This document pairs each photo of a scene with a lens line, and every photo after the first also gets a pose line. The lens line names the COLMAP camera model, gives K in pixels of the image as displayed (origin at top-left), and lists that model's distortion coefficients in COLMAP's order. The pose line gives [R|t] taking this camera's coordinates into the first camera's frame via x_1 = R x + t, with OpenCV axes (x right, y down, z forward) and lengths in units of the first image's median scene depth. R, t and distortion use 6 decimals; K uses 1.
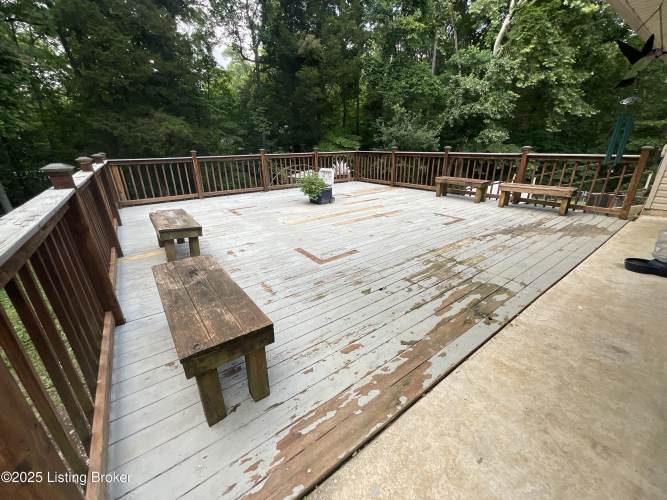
lens RADIAL K [[270.7, 0, 333.5], [0, 270.7, 250.0], [0, 0, 1]] dist [-0.011941, 0.012035]
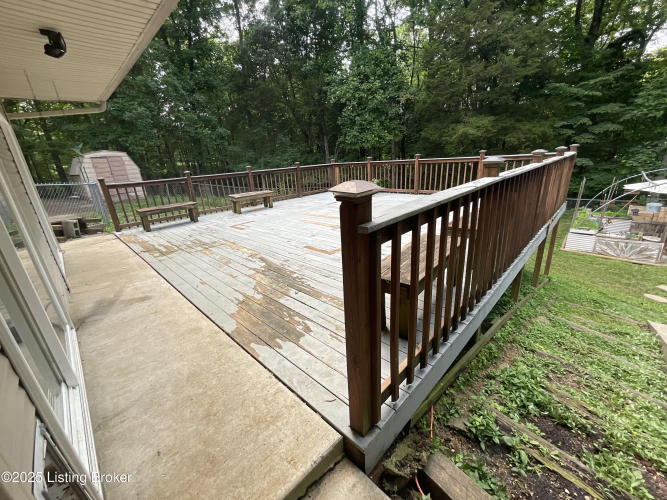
lens RADIAL K [[270.7, 0, 333.5], [0, 270.7, 250.0], [0, 0, 1]] dist [-0.011941, 0.012035]
pose [[0.154006, 0.323310, -0.933677, 1.528661], [-0.297474, 0.916280, 0.268218, -0.423863], [0.942227, 0.236438, 0.237289, 1.037779]]
